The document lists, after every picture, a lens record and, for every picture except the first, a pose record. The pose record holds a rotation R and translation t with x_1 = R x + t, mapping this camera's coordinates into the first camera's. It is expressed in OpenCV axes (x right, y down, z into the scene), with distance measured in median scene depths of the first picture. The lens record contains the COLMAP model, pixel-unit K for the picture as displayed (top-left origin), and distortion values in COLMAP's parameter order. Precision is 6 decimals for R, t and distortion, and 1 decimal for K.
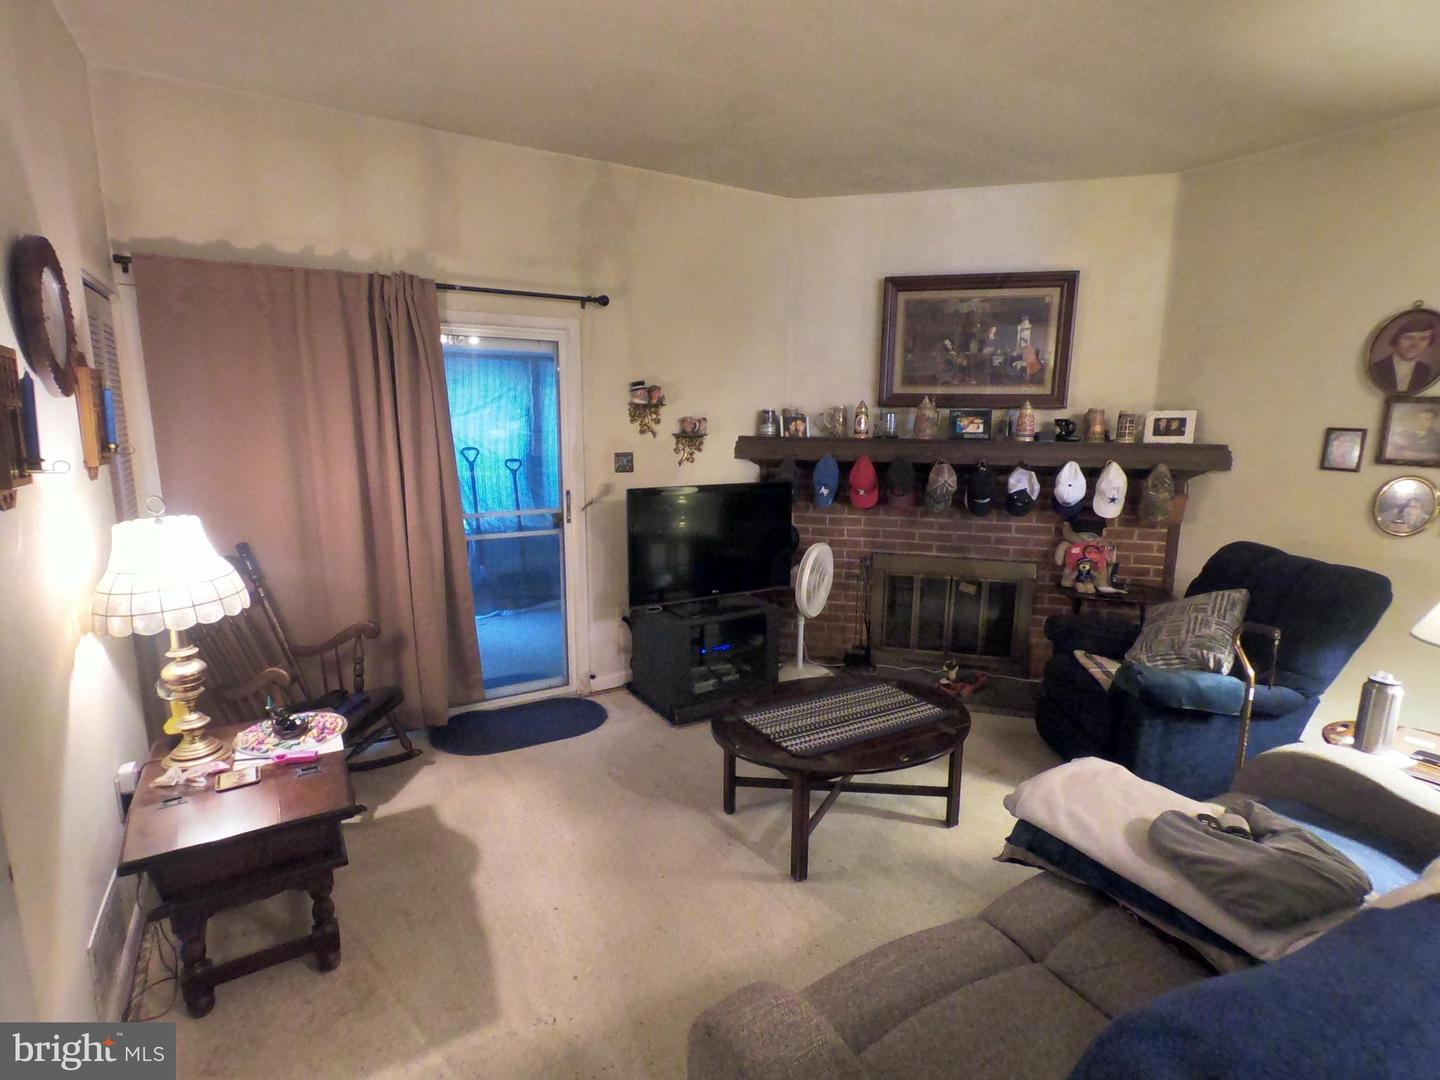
lens RADIAL K [[725.8, 0, 715.0], [0, 725.8, 536.0], [0, 0, 1]] dist [0.001545, 0.000089]
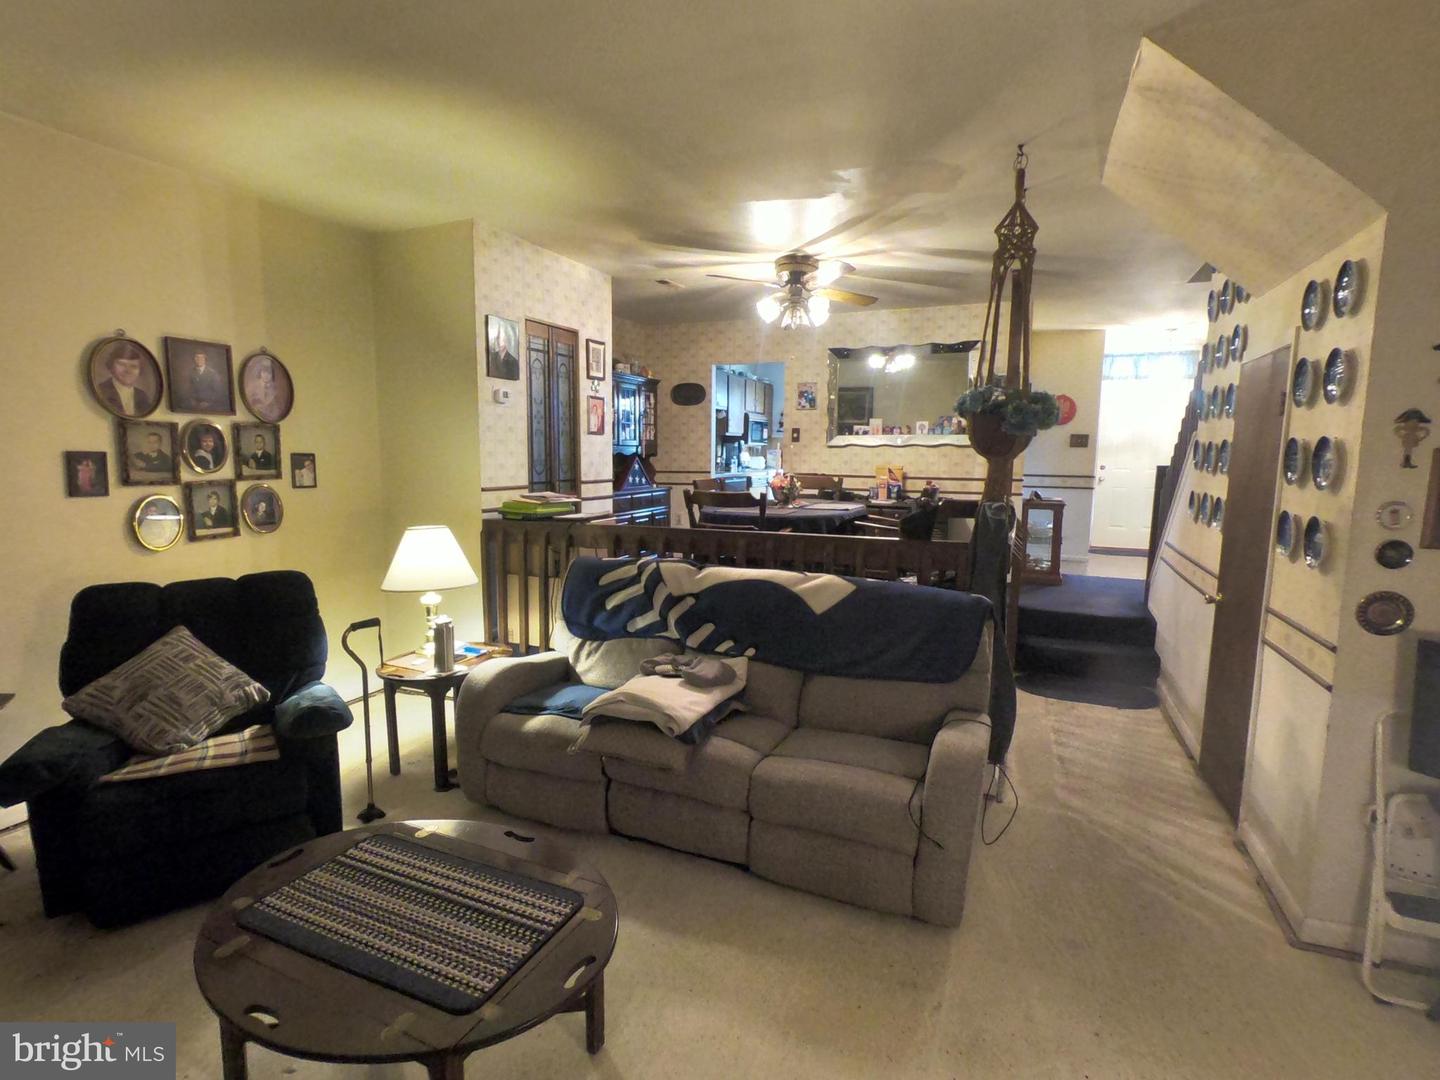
lens RADIAL K [[725.8, 0, 724.6], [0, 725.8, 536.7], [0, 0, 1]] dist [0.001545, 0.000089]
pose [[-0.598279, -0.107237, 0.794080, -0.323400], [0.119033, 0.968114, 0.220422, -0.126149], [-0.792397, 0.226395, -0.566438, 0.757797]]
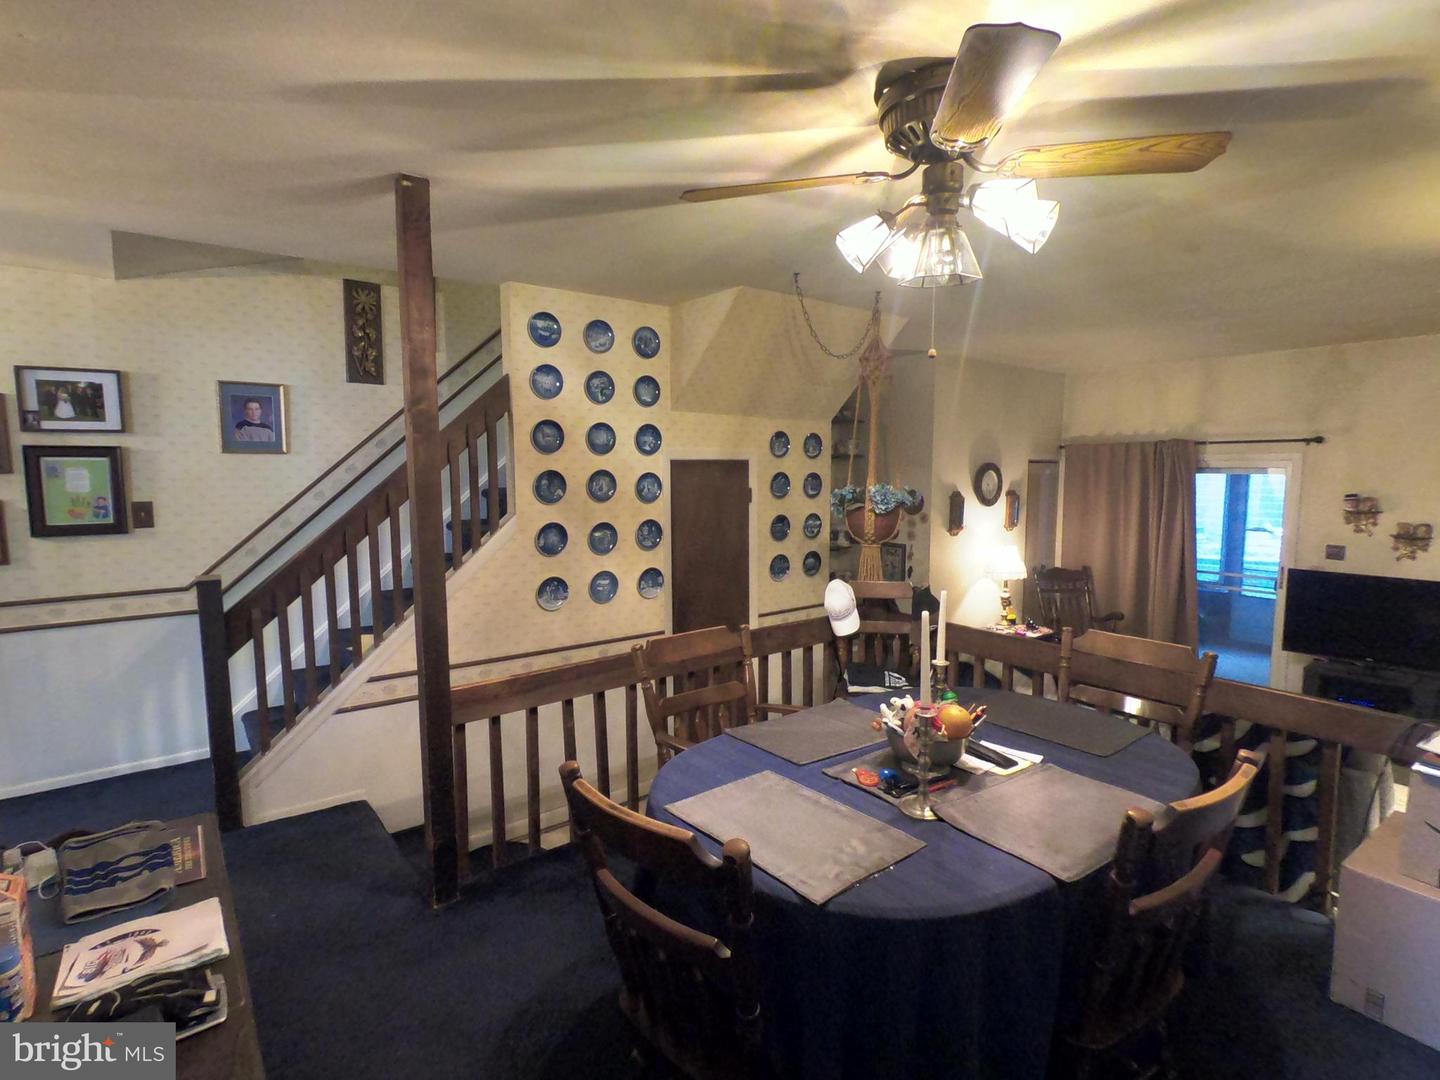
lens RADIAL K [[725.8, 0, 721.5], [0, 725.8, 541.6], [0, 0, 1]] dist [0.001545, 0.000089]
pose [[0.123213, 0.093490, -0.987967, 1.086210], [-0.160612, 0.984306, 0.073114, -0.037004], [0.979297, 0.149671, 0.136295, -0.314055]]
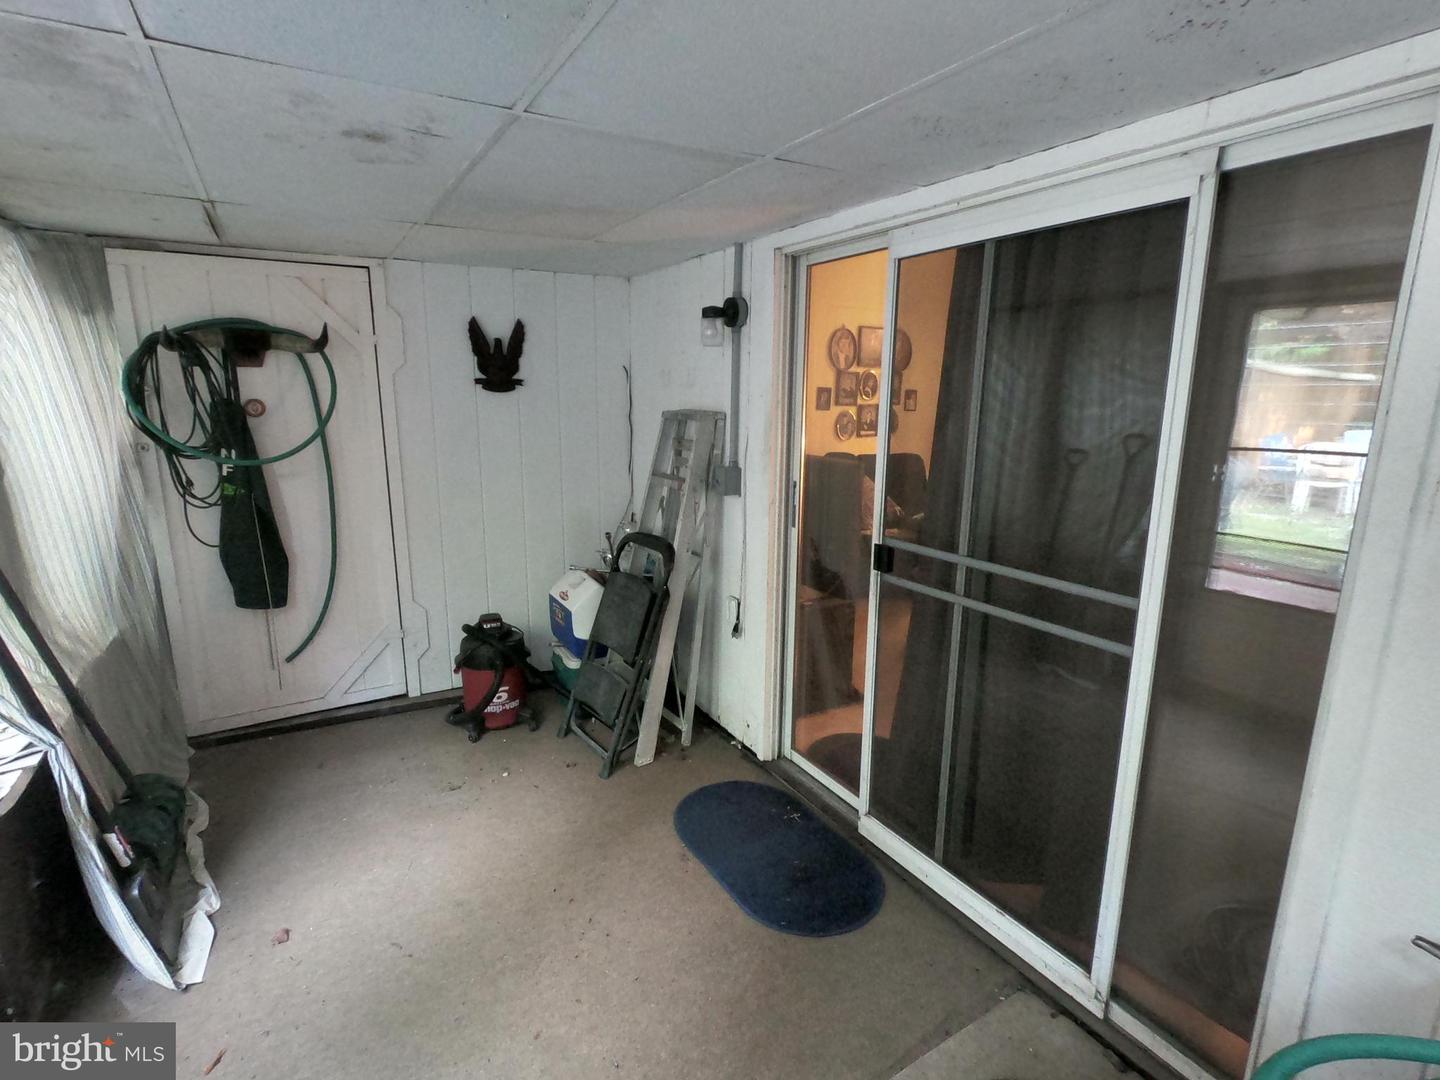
lens RADIAL K [[725.8, 0, 723.5], [0, 725.8, 546.3], [0, 0, 1]] dist [0.001545, 0.000089]
pose [[0.008250, -0.213342, 0.976943, -0.893740], [0.151950, 0.965898, 0.209646, -0.154939], [-0.988354, 0.146717, 0.040386, 1.044945]]
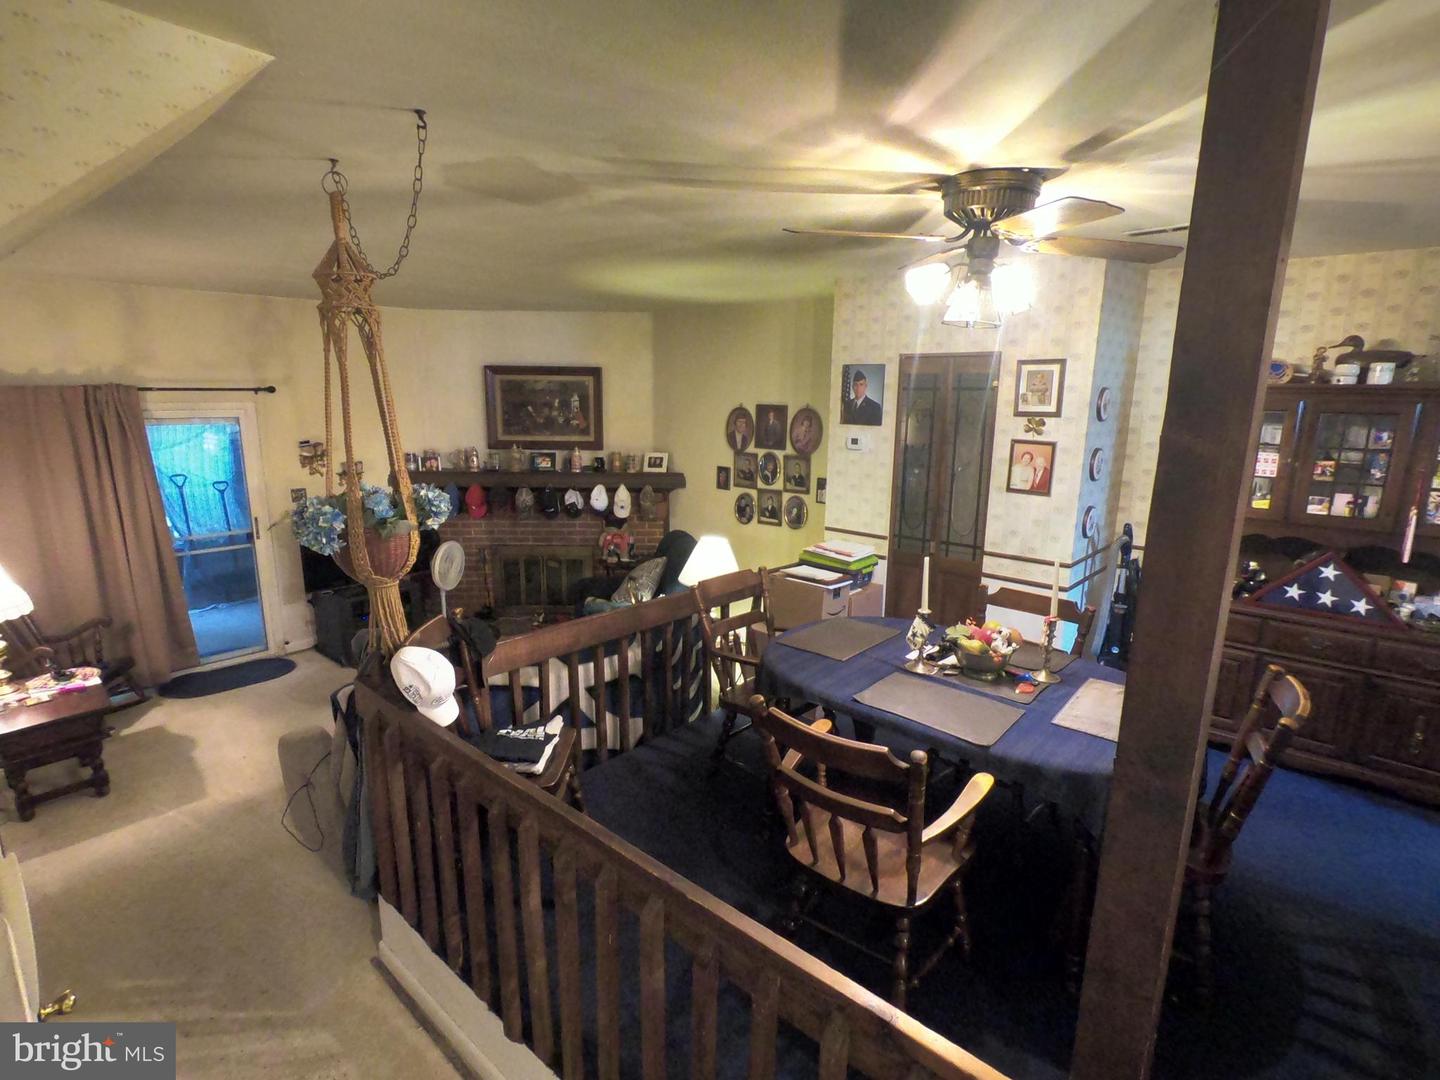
lens RADIAL K [[725.8, 0, 718.0], [0, 725.8, 535.8], [0, 0, 1]] dist [0.001545, 0.000089]
pose [[0.954898, -0.057699, 0.291275, 0.253237], [0.046408, 0.997884, 0.045531, -0.047610], [-0.293286, -0.029960, 0.955555, -0.657254]]
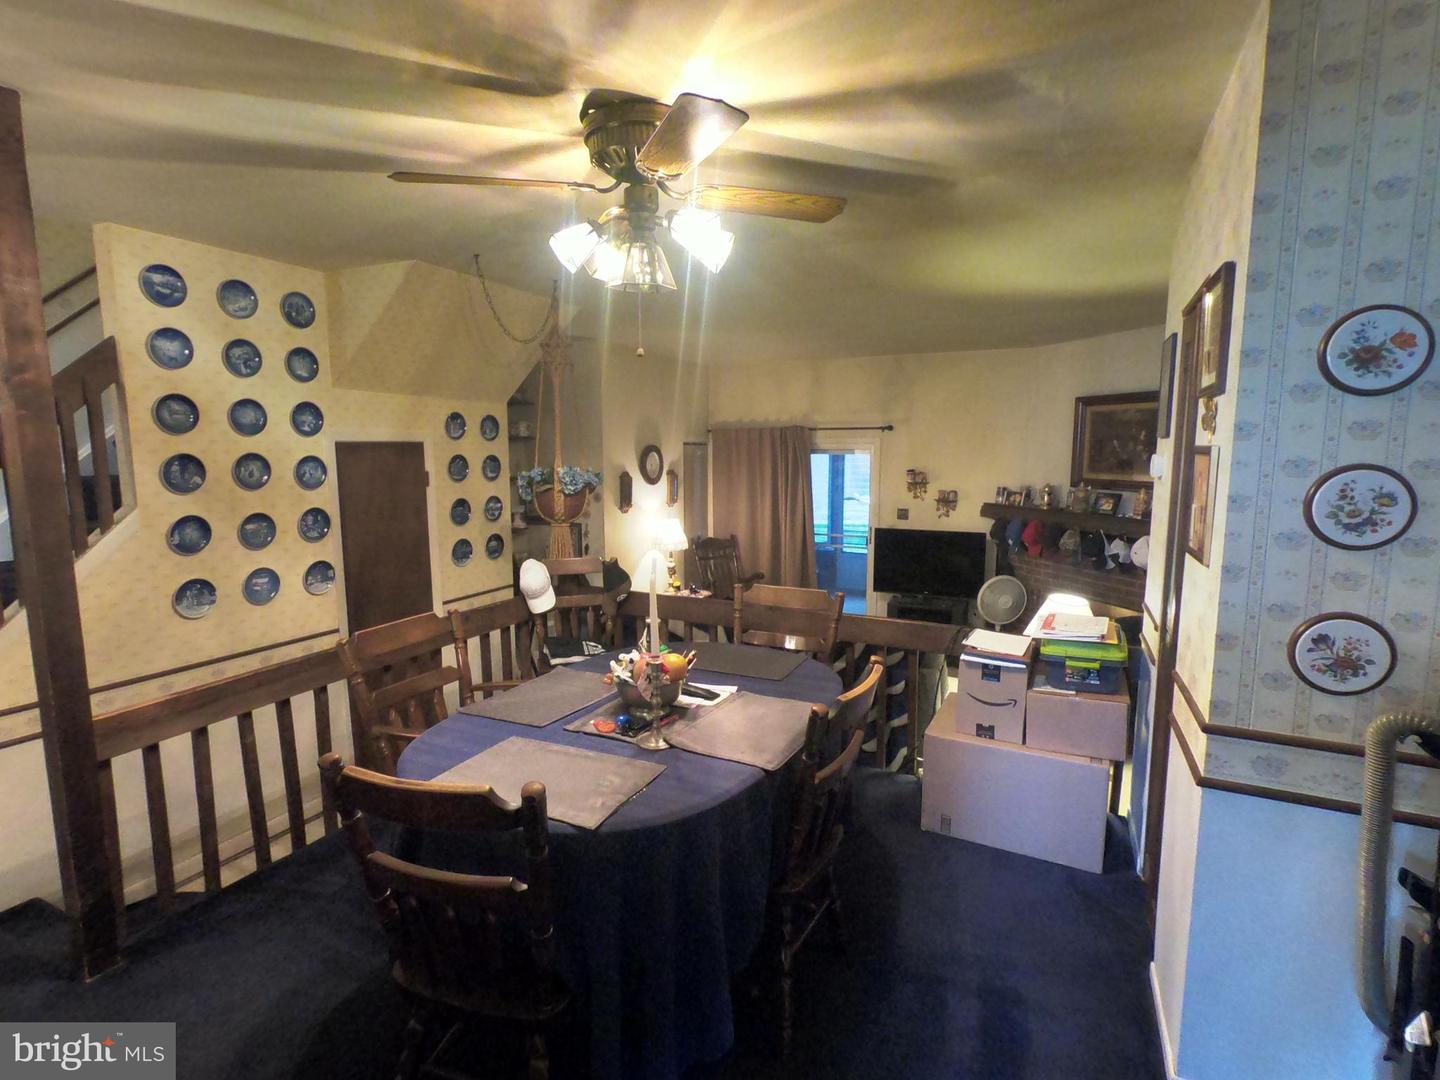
lens RADIAL K [[725.8, 0, 718.8], [0, 725.8, 545.5], [0, 0, 1]] dist [0.001545, 0.000089]
pose [[0.555084, 0.102905, -0.825405, 1.118406], [-0.131031, 0.990746, 0.035400, -0.029038], [0.821409, 0.088504, 0.563431, -0.374224]]
